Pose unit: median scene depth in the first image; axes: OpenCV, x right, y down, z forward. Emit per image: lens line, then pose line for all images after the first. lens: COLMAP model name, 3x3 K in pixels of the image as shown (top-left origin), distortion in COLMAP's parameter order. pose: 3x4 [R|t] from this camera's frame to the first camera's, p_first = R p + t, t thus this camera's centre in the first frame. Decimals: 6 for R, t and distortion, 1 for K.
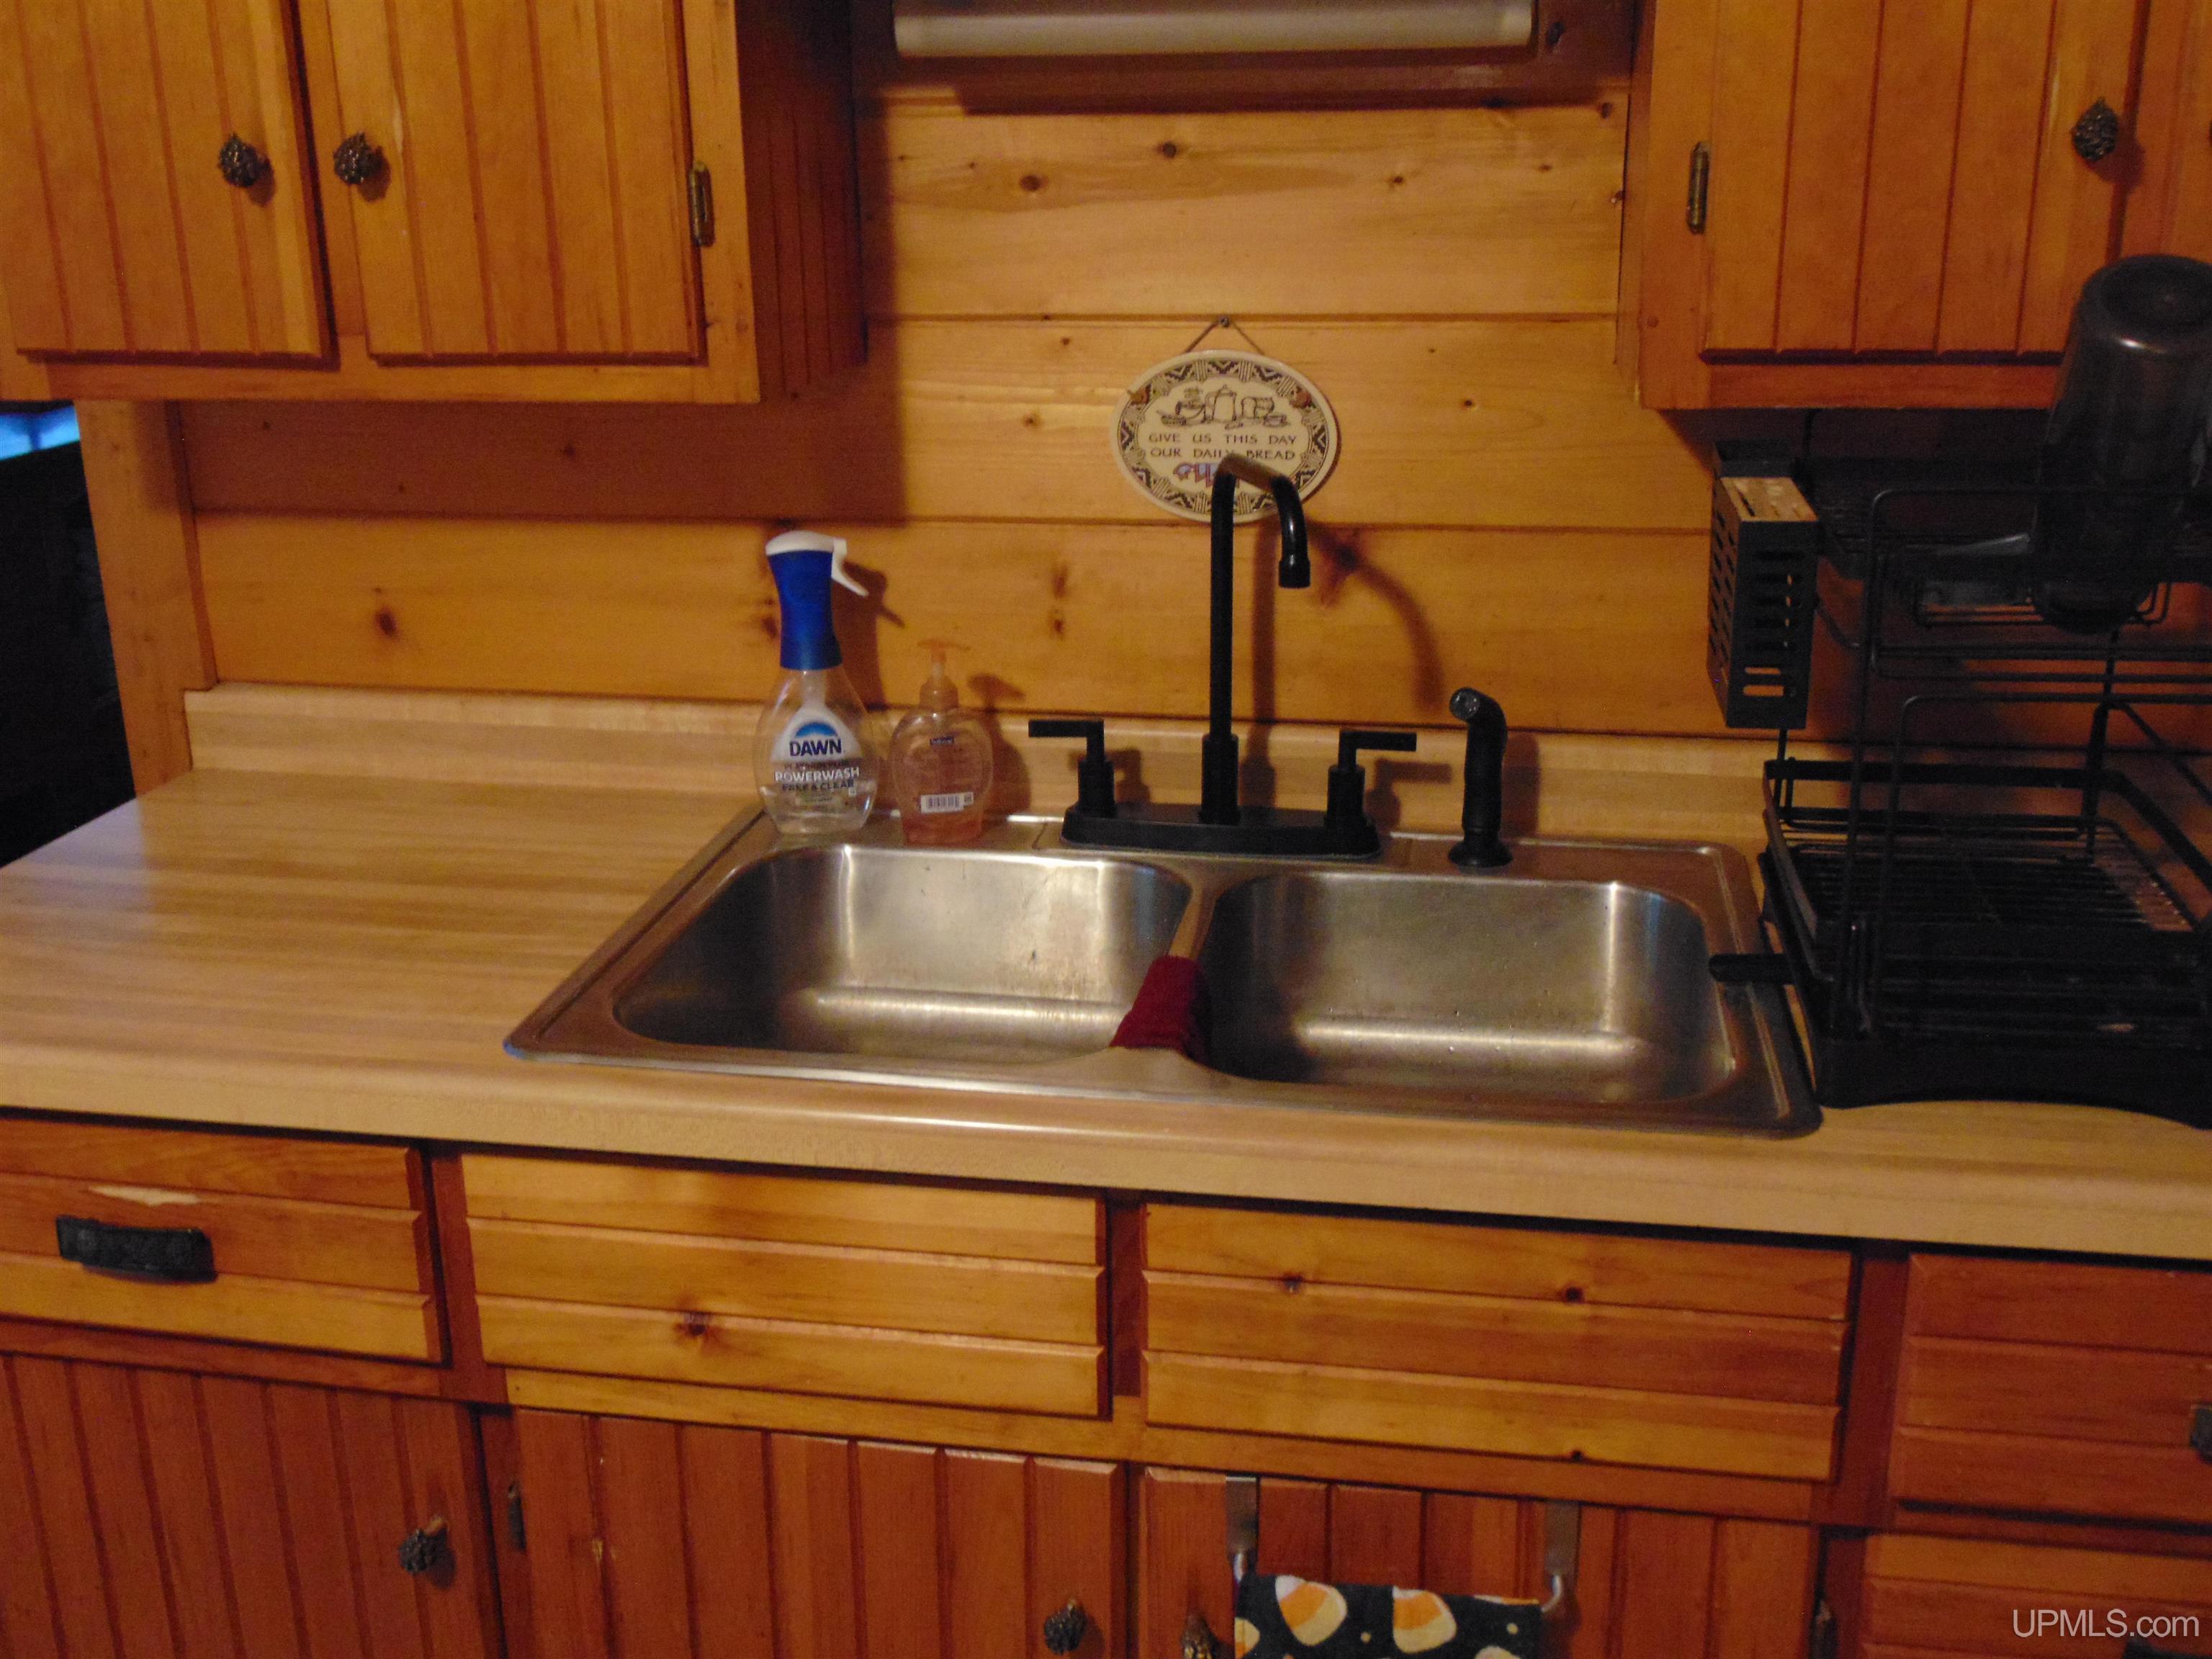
lens RADIAL K [[2237.8, 0, 1106.0], [0, 2237.8, 829.5], [0, 0, 1]] dist [0.005532, -0.001056]
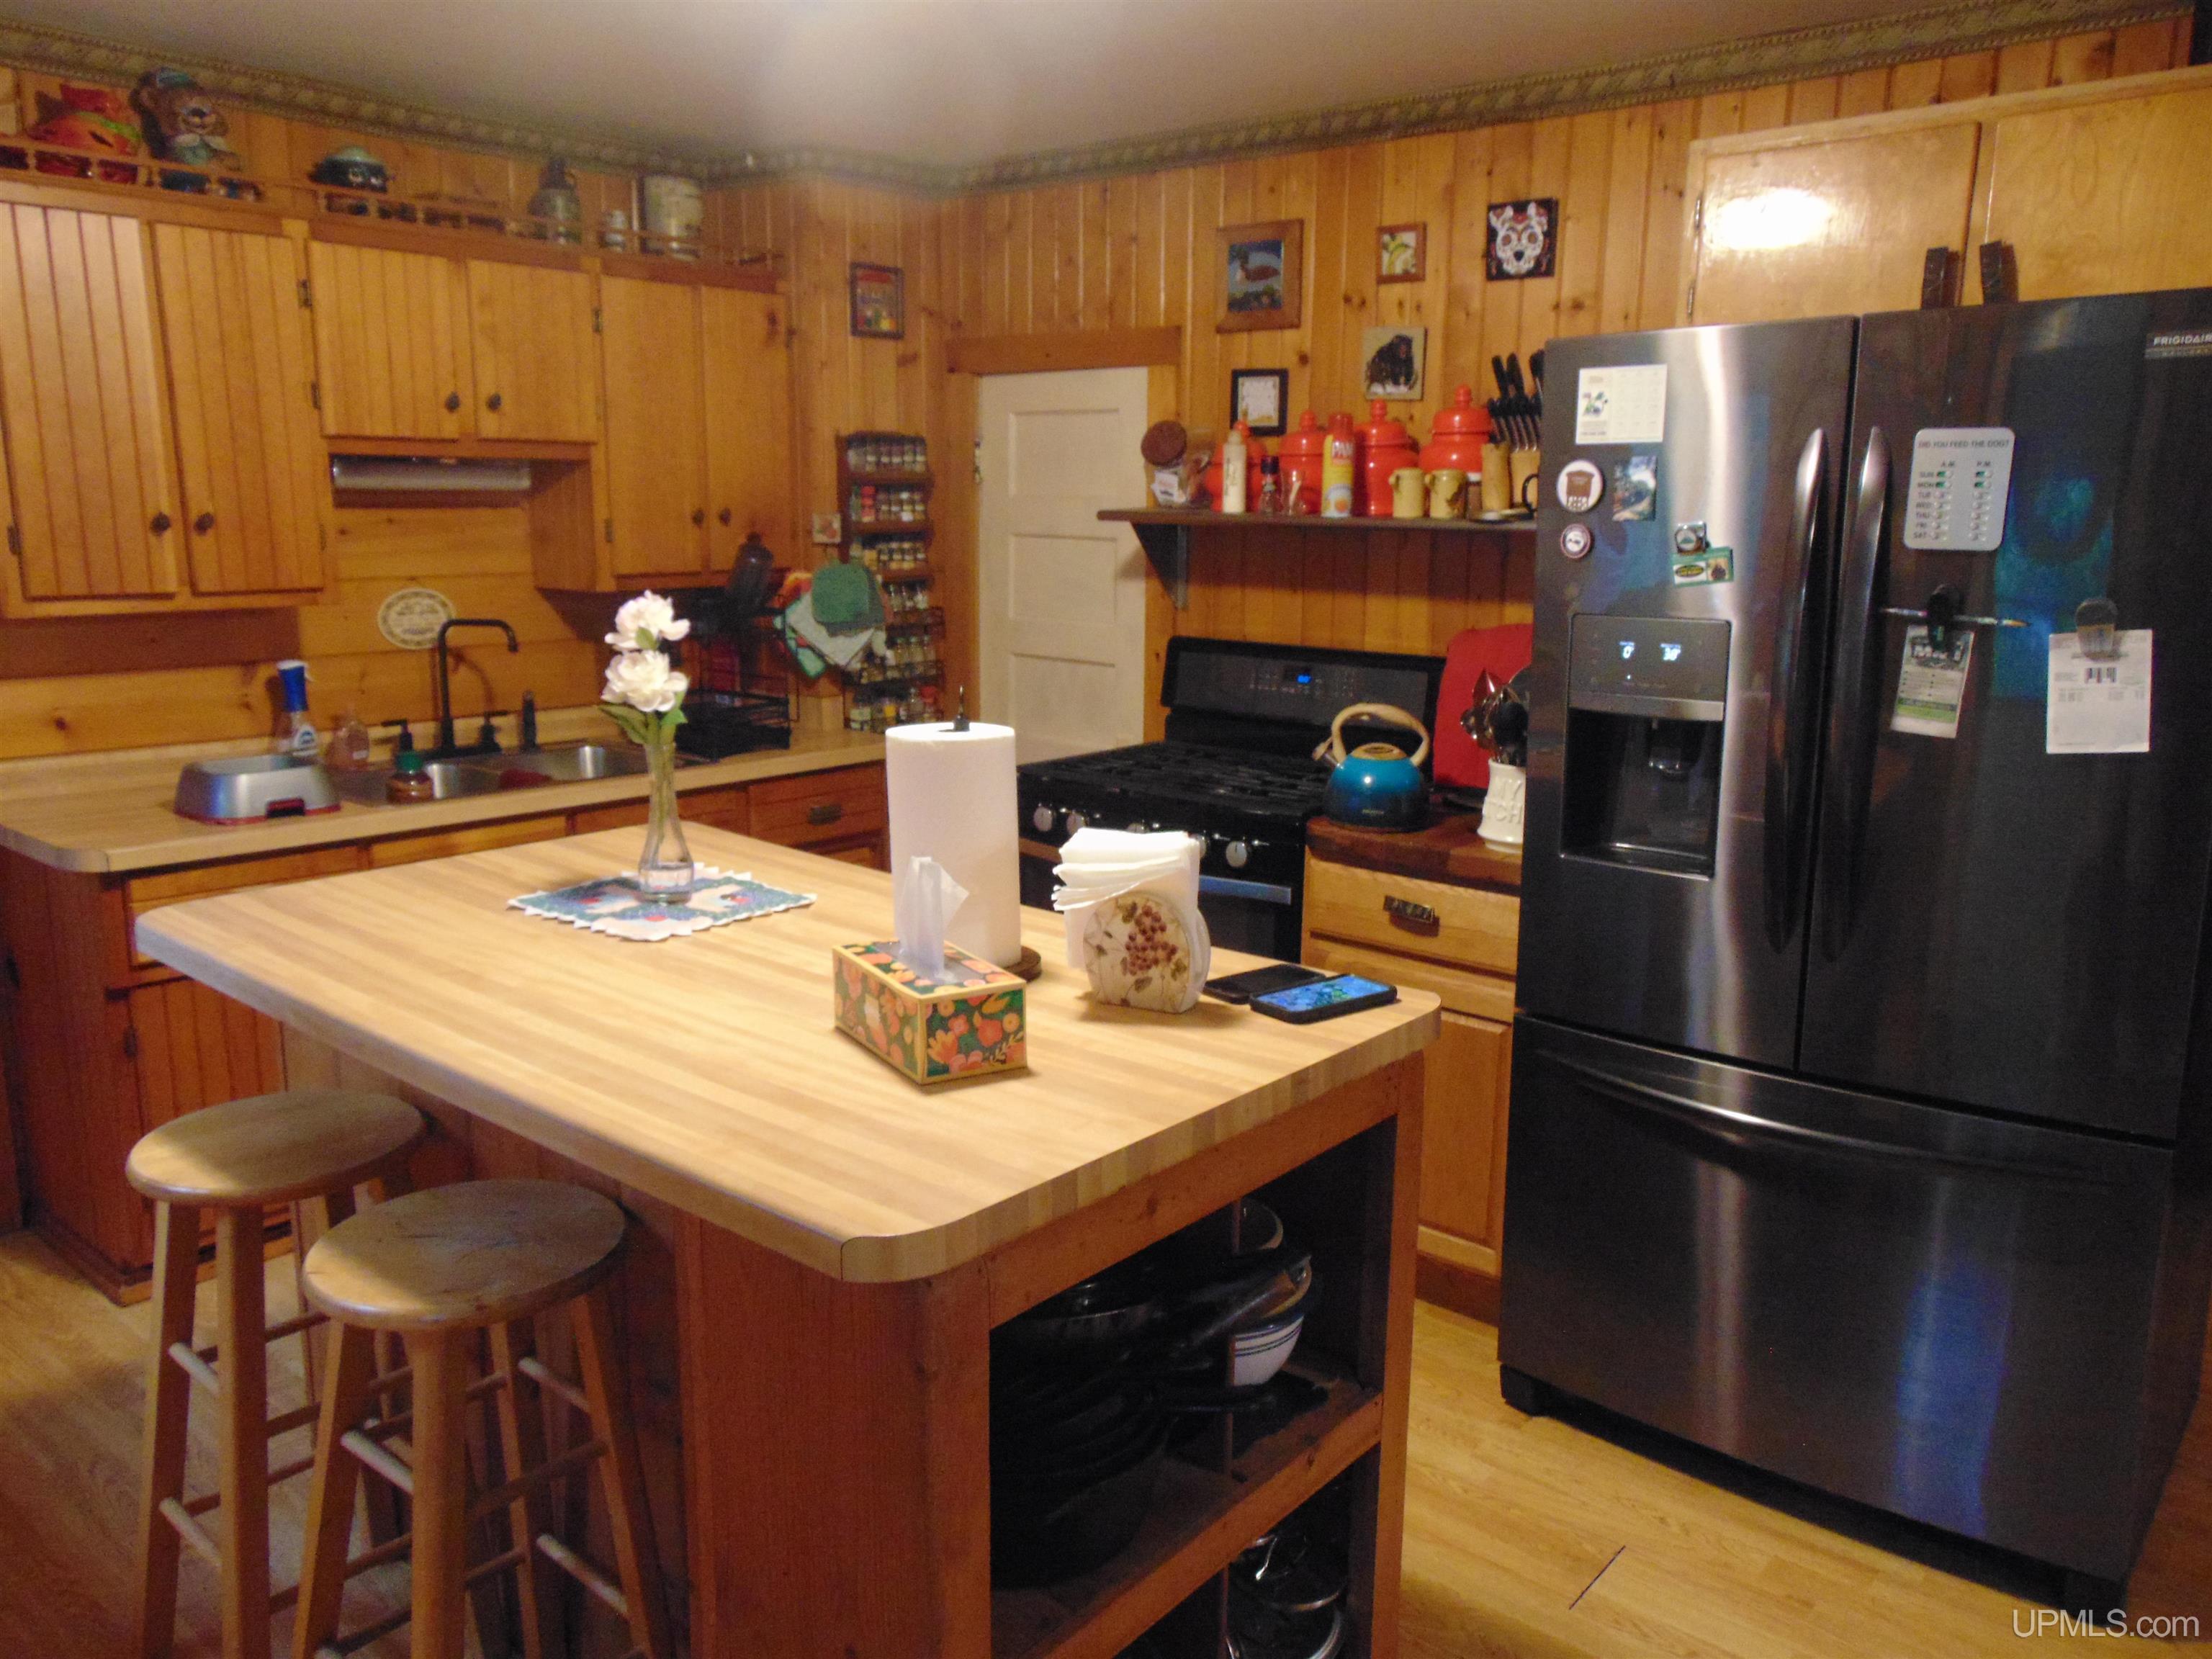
lens RADIAL K [[1653.5, 0, 1103.1], [0, 1653.5, 834.2], [0, 0, 1]] dist [-0.047083, 0.089327]
pose [[0.516243, -0.154947, 0.842309, -1.350355], [0.256379, 0.966356, 0.020633, 0.280056], [-0.817167, 0.205299, 0.538600, -0.812654]]
